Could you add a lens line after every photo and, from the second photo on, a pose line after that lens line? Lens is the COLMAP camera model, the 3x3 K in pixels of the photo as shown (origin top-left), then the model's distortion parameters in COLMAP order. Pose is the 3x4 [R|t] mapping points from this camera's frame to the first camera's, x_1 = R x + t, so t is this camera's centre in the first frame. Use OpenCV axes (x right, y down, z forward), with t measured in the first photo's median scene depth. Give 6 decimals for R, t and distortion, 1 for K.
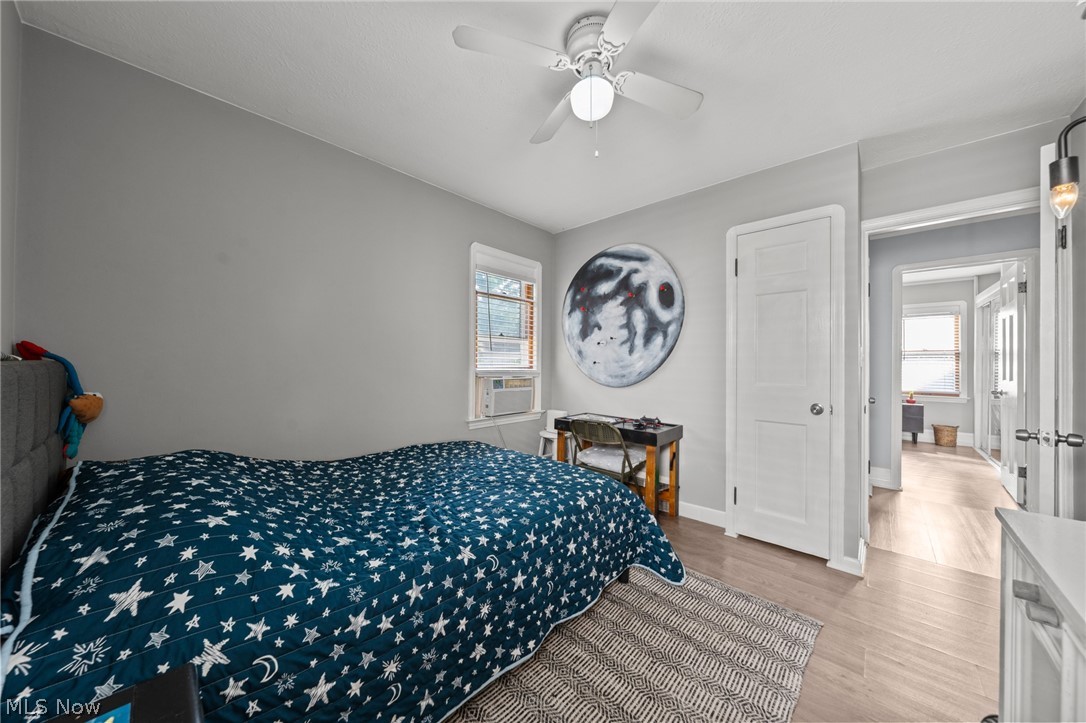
lens RADIAL K [[365.8, 0, 547.9], [0, 365.8, 362.8], [0, 0, 1]] dist [-0.002035, -0.000113]
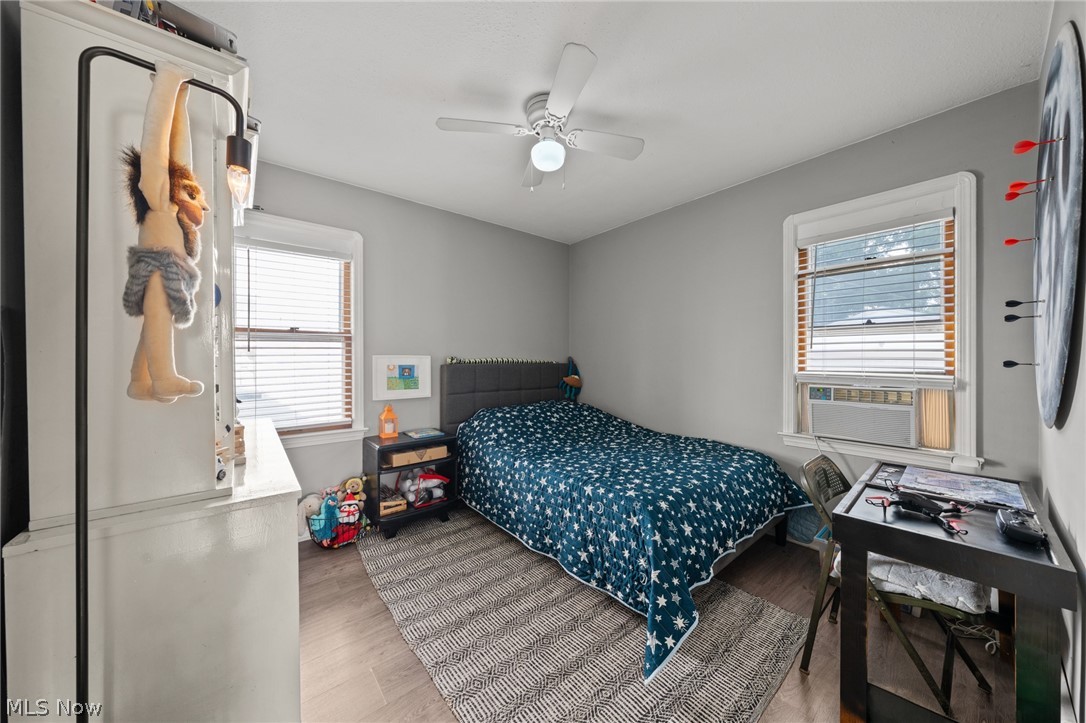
lens RADIAL K [[365.8, 0, 548.7], [0, 365.8, 362.9], [0, 0, 1]] dist [-0.002035, -0.000113]
pose [[-0.126819, -0.005757, -0.991909, 1.291498], [-0.000242, 0.999983, -0.005773, 0.002811], [0.991926, -0.000492, -0.126819, 1.088281]]
